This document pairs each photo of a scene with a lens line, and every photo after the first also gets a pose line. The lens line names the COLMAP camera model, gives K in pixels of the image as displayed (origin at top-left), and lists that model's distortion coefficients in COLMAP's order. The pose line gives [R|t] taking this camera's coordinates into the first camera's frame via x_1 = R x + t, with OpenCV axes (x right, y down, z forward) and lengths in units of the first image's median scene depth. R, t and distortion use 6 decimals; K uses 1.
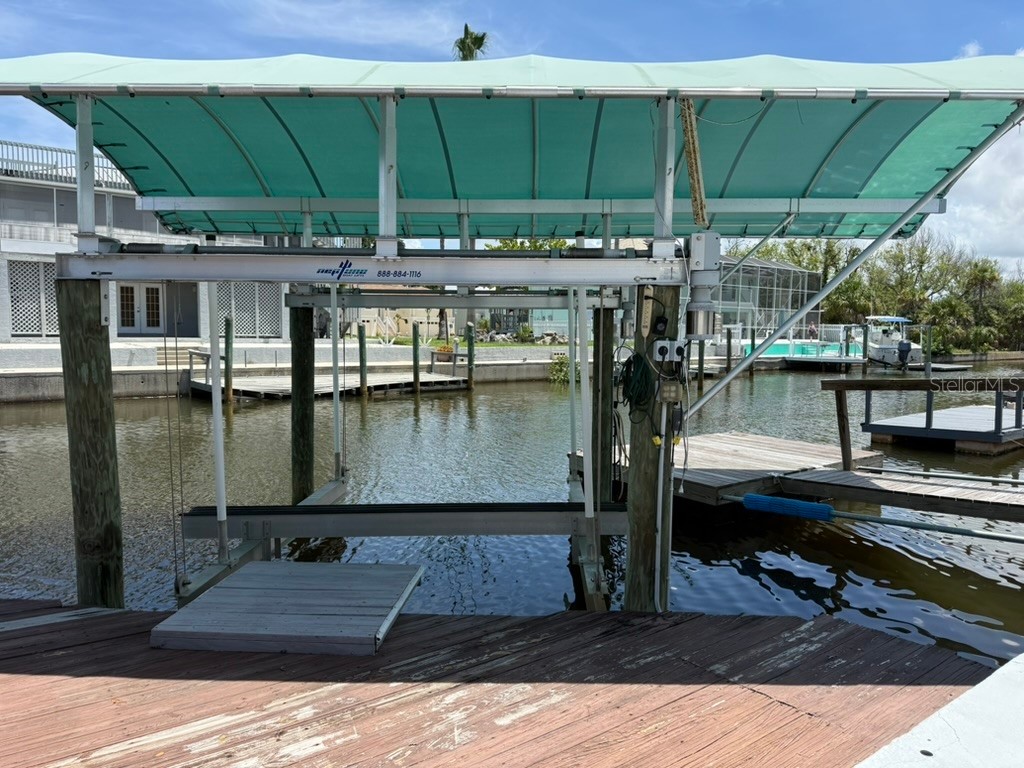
lens RADIAL K [[711.7, 0, 506.8], [0, 711.7, 357.1], [0, 0, 1]] dist [0.053715, -0.057648]
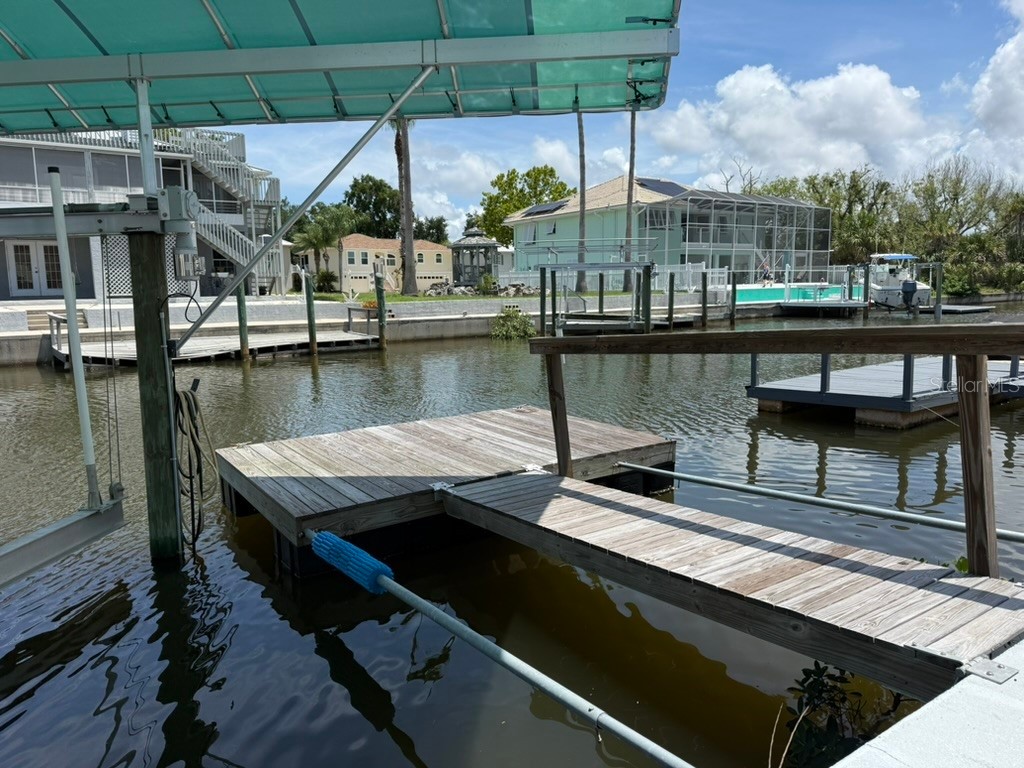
lens RADIAL K [[711.7, 0, 504.2], [0, 711.7, 353.6], [0, 0, 1]] dist [0.053715, -0.057648]
pose [[0.997936, -0.023123, -0.059902, 0.135379], [0.026645, 0.997921, 0.058690, 0.002324], [0.058420, -0.060165, 0.996477, 0.106105]]
